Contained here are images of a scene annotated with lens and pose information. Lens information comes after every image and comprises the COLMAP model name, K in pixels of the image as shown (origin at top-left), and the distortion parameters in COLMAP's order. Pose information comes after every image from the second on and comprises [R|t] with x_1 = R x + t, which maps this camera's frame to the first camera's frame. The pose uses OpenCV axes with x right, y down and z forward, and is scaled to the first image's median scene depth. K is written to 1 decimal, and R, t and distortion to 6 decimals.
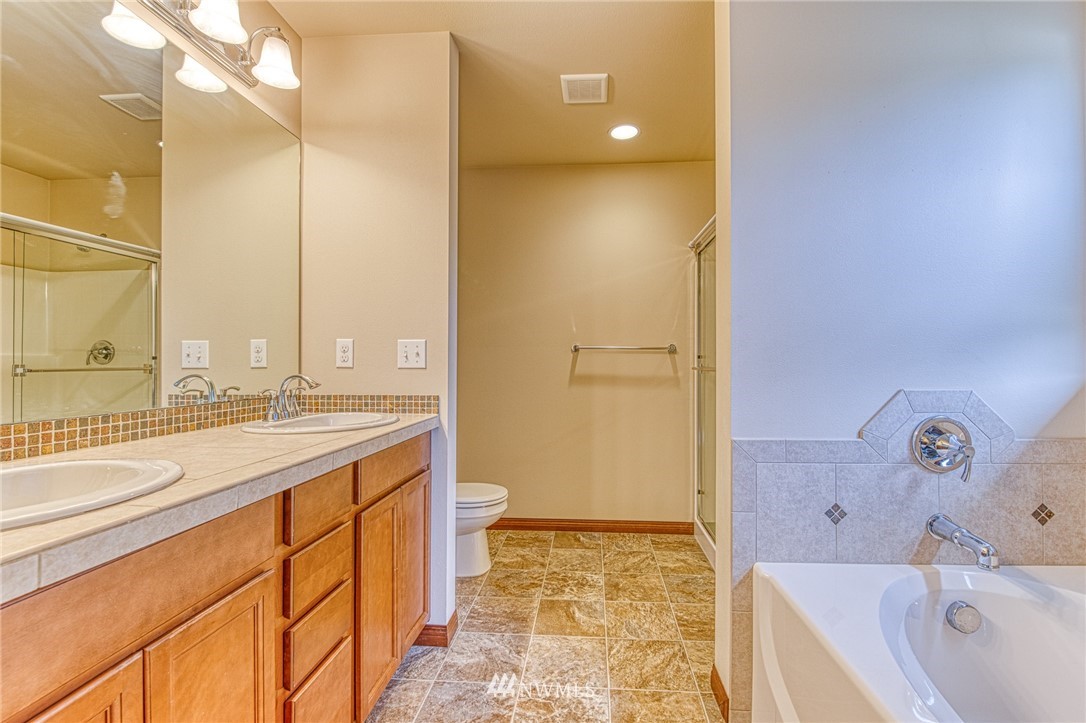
lens RADIAL K [[478.3, 0, 546.6], [0, 478.3, 361.6], [0, 0, 1]] dist [-0.000730, -0.006533]
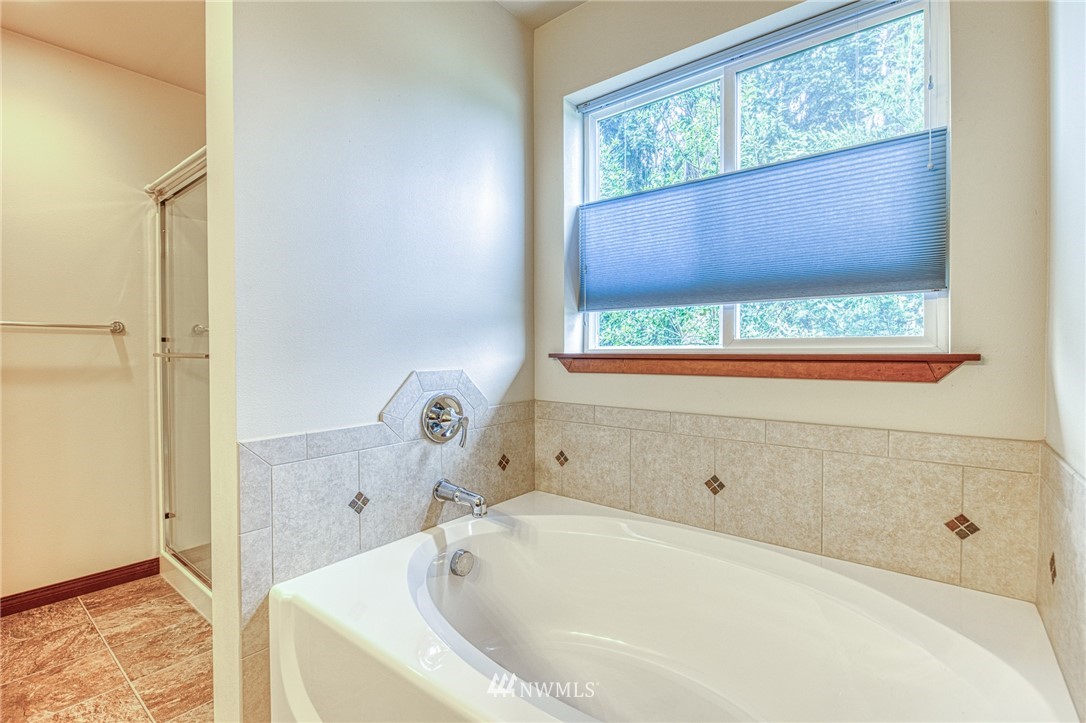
lens RADIAL K [[478.3, 0, 543.2], [0, 478.3, 360.8], [0, 0, 1]] dist [-0.000730, -0.006533]
pose [[0.531965, -0.016775, 0.846600, -0.005704], [-0.002872, 0.999762, 0.021614, 0.011280], [-0.846761, -0.013930, 0.531791, 0.172327]]
